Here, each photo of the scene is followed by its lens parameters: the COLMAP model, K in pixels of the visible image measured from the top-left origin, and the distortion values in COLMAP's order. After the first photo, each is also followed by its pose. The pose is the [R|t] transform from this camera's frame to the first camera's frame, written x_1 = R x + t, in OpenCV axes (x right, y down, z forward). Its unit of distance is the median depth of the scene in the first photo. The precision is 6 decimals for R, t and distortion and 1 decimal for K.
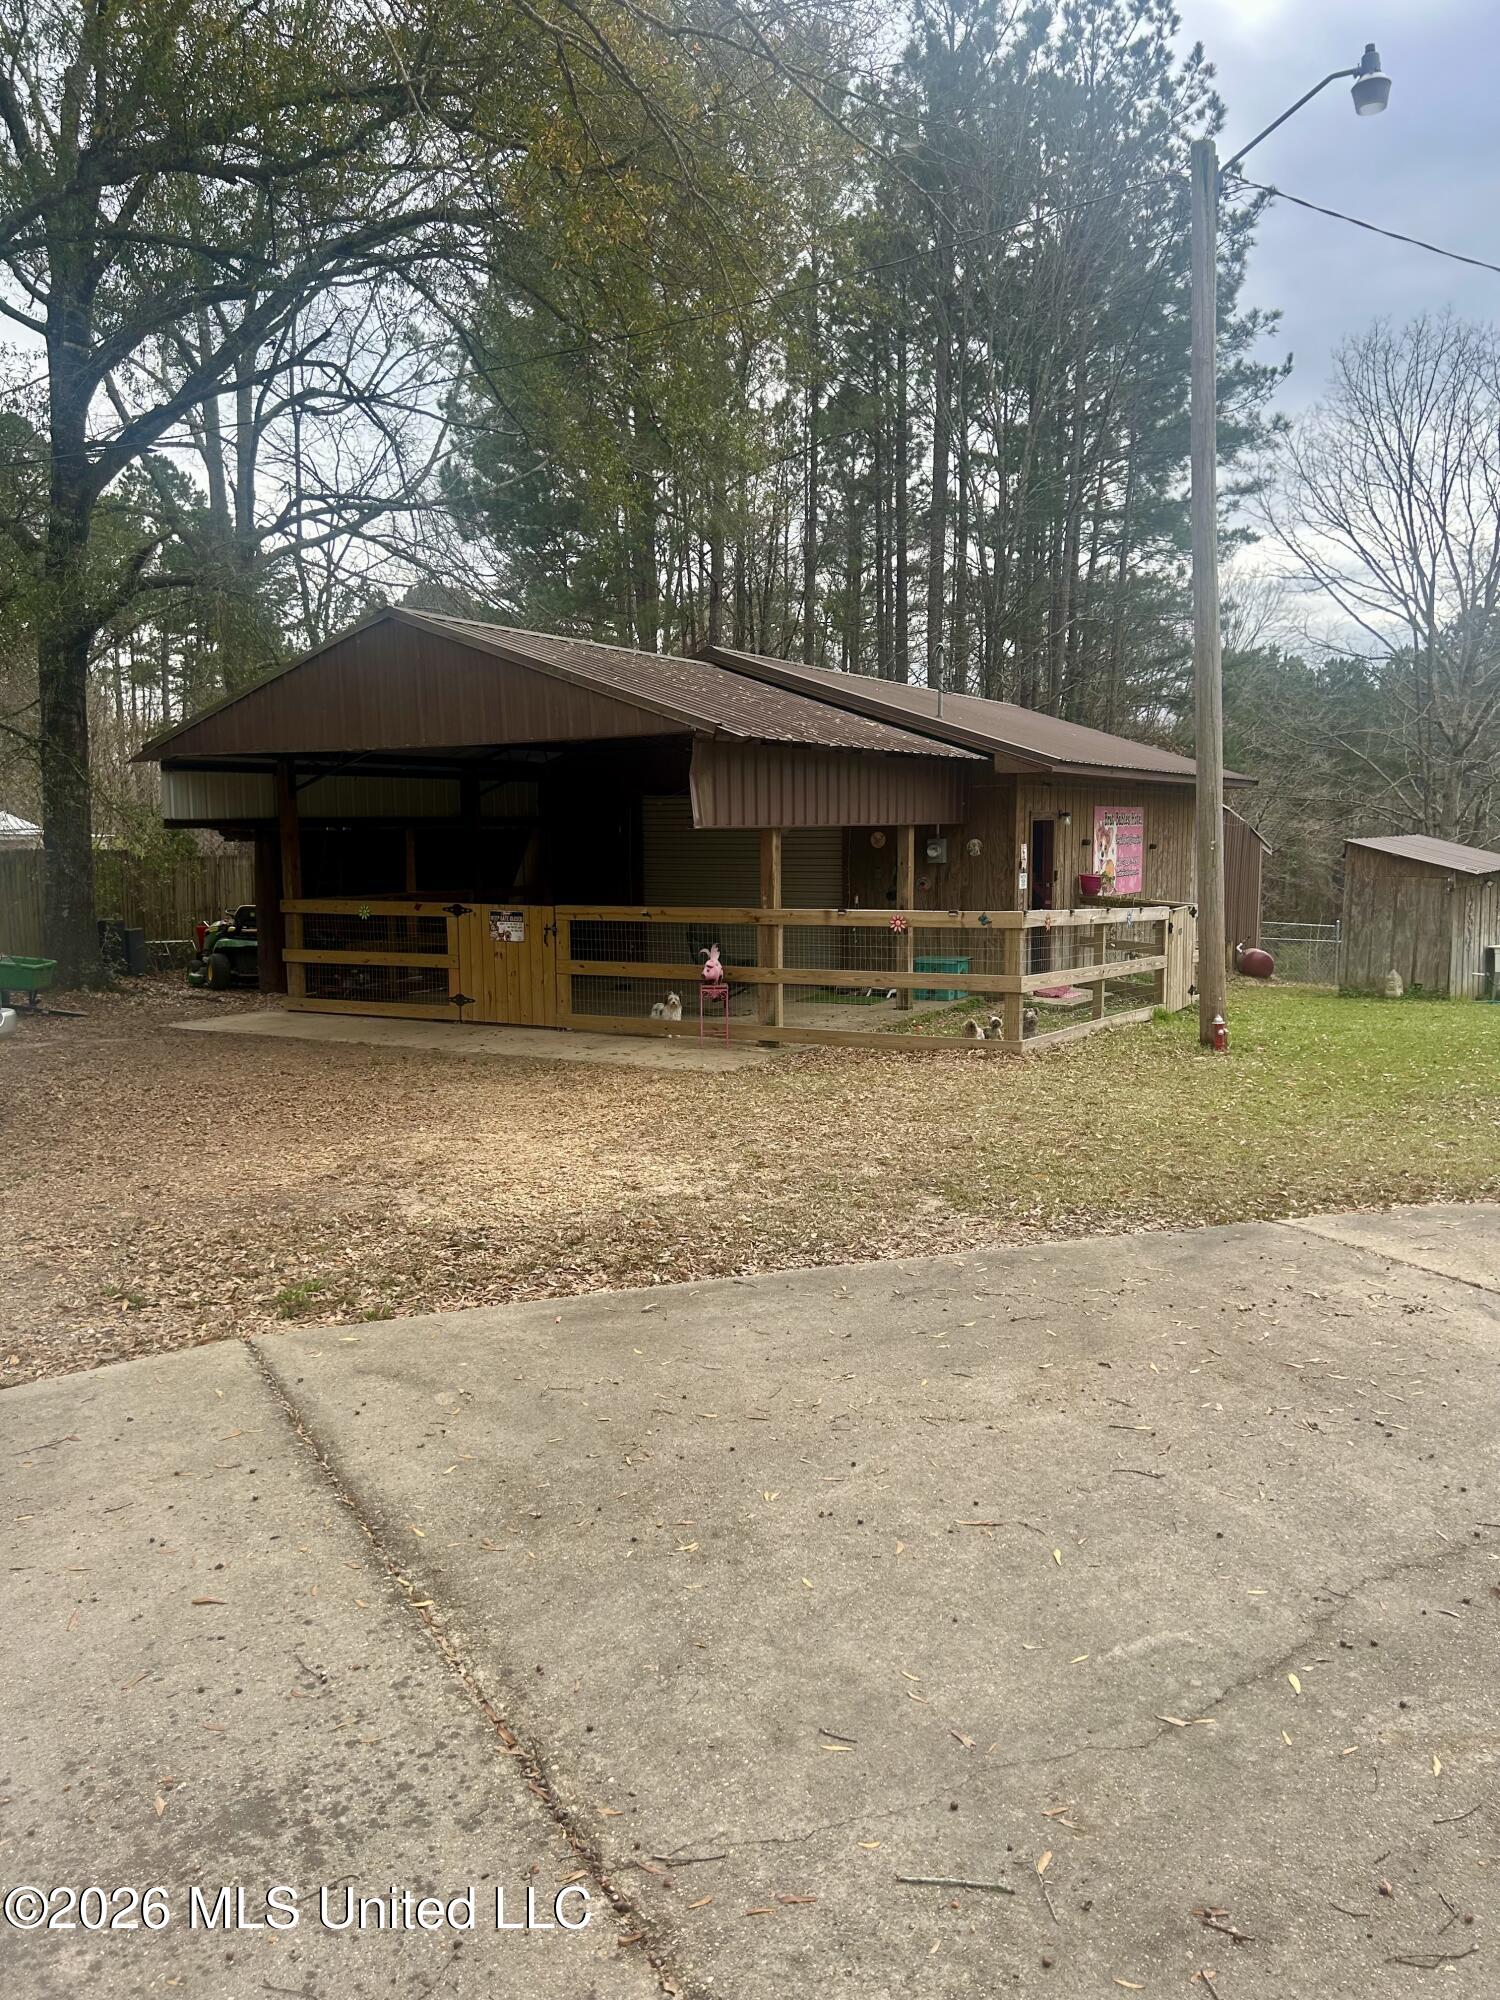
lens RADIAL K [[1479.2, 0, 751.1], [0, 1479.2, 992.9], [0, 0, 1]] dist [0.024240, -0.019878]
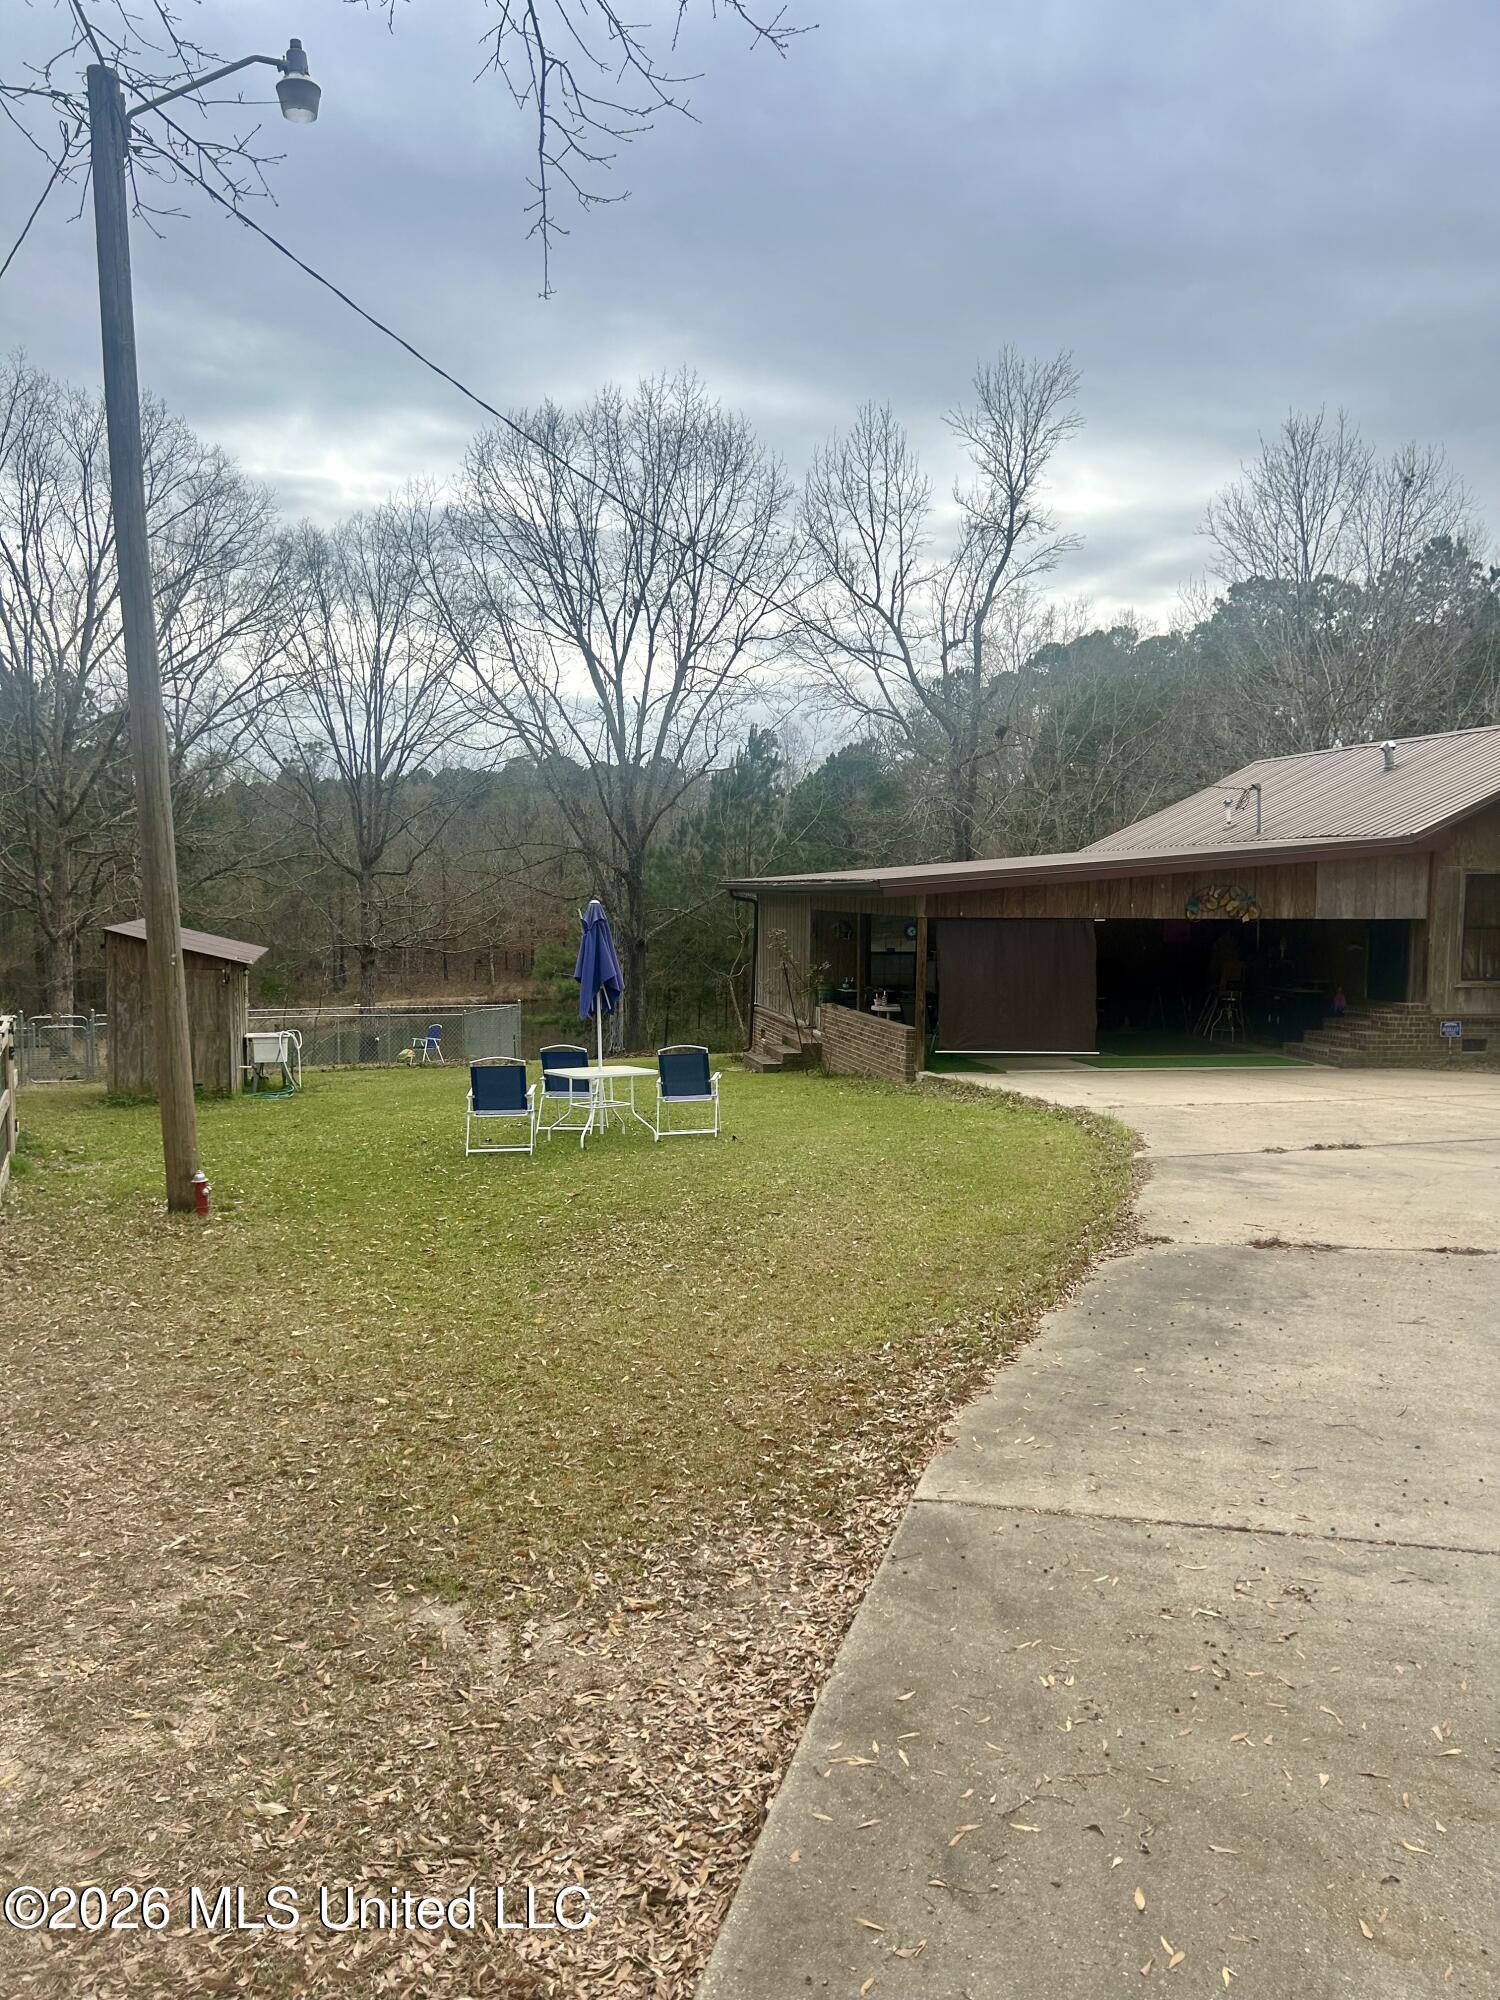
lens RADIAL K [[1479.2, 0, 748.1], [0, 1479.2, 1012.6], [0, 0, 1]] dist [0.024240, -0.019878]
pose [[0.580498, -0.052027, 0.812598, -0.158253], [0.072610, 0.997288, 0.011982, -0.058161], [-0.811018, 0.052047, 0.582701, 0.291103]]
